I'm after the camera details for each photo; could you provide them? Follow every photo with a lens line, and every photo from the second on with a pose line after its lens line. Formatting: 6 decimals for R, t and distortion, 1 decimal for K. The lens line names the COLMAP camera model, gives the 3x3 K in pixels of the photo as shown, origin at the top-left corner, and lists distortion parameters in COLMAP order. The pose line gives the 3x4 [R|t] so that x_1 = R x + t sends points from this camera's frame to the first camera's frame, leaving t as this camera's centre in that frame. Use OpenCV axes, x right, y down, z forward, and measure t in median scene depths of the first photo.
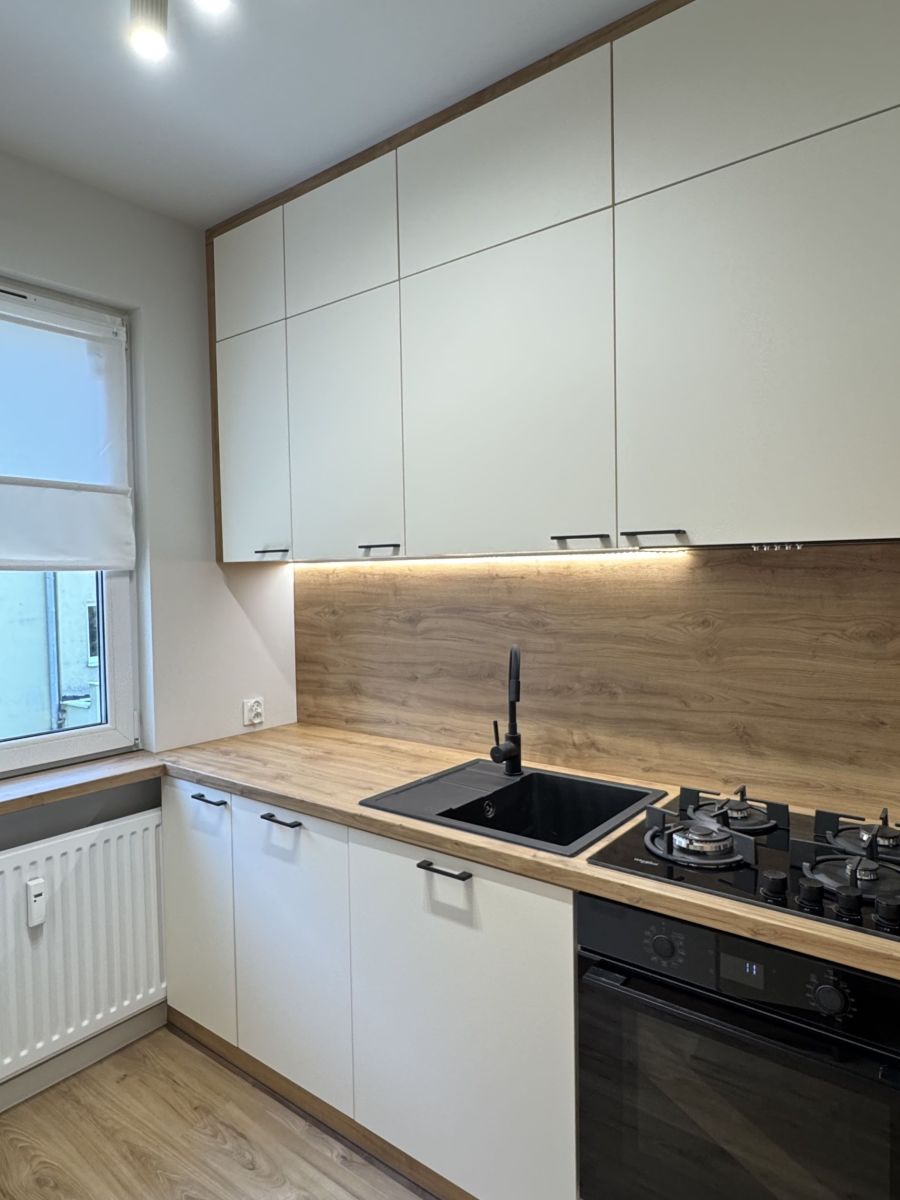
lens RADIAL K [[729.7, 0, 447.2], [0, 729.7, 596.4], [0, 0, 1]] dist [-0.004125, 0.001516]
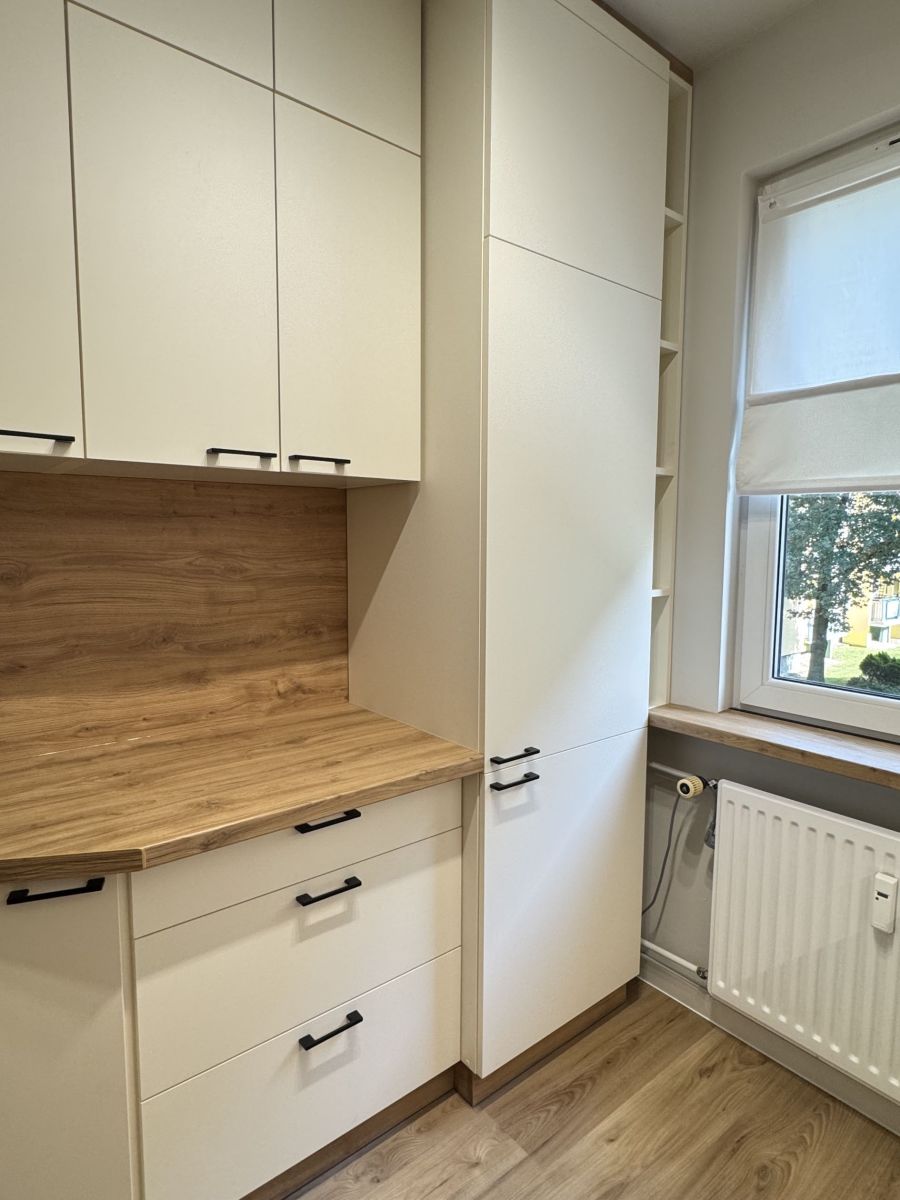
lens RADIAL K [[667.9, 0, 445.4], [0, 667.9, 594.6], [0, 0, 1]] dist [-0.000288, -0.001039]
pose [[-0.223630, 0.103348, -0.969179, 0.214724], [-0.034798, 0.992882, 0.113904, 0.012667], [0.974053, 0.059198, -0.218442, 0.633288]]
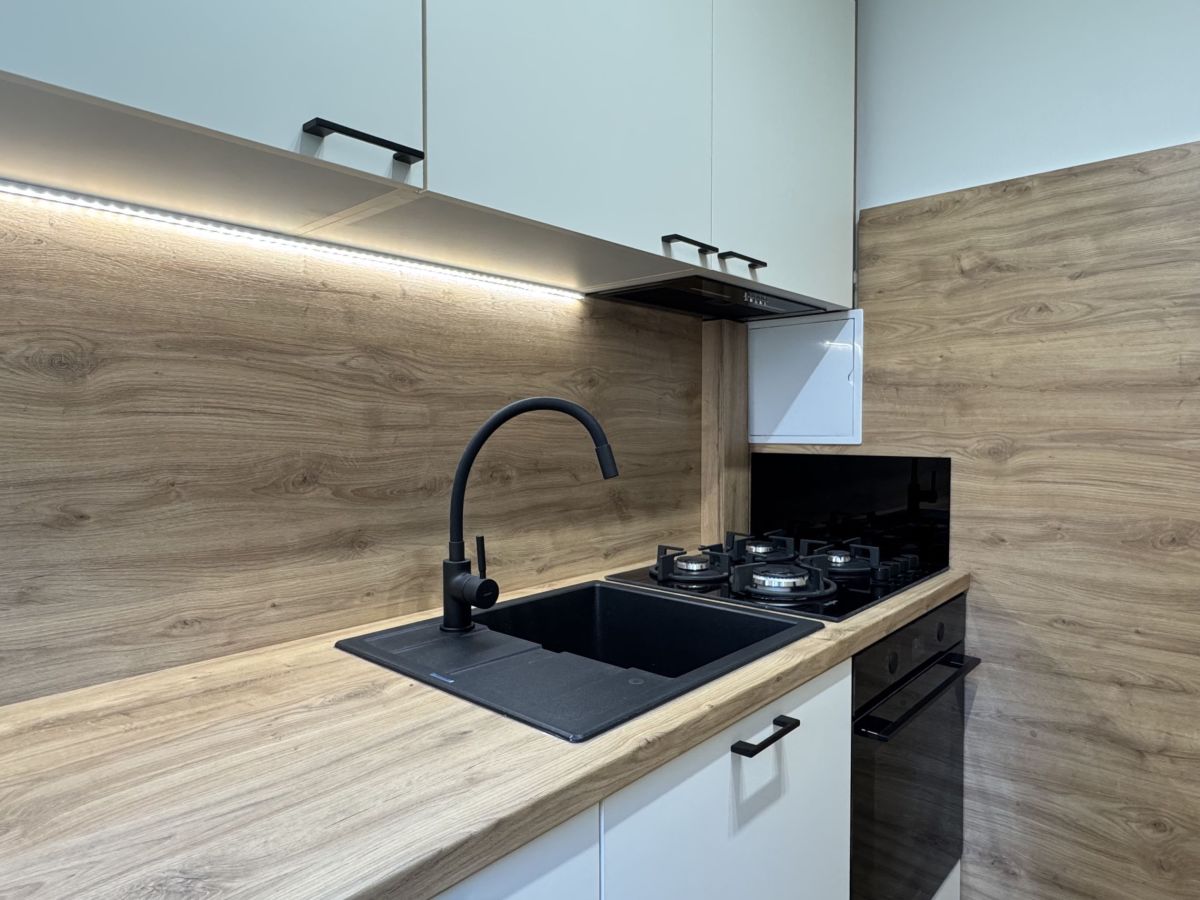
lens RADIAL K [[729.7, 0, 596.0], [0, 729.7, 448.8], [0, 0, 1]] dist [-0.004125, 0.001516]
pose [[0.077592, -0.015099, 0.996871, -0.460987], [0.034332, 0.999333, 0.012464, 0.092914], [-0.996394, 0.033258, 0.078059, 0.810715]]
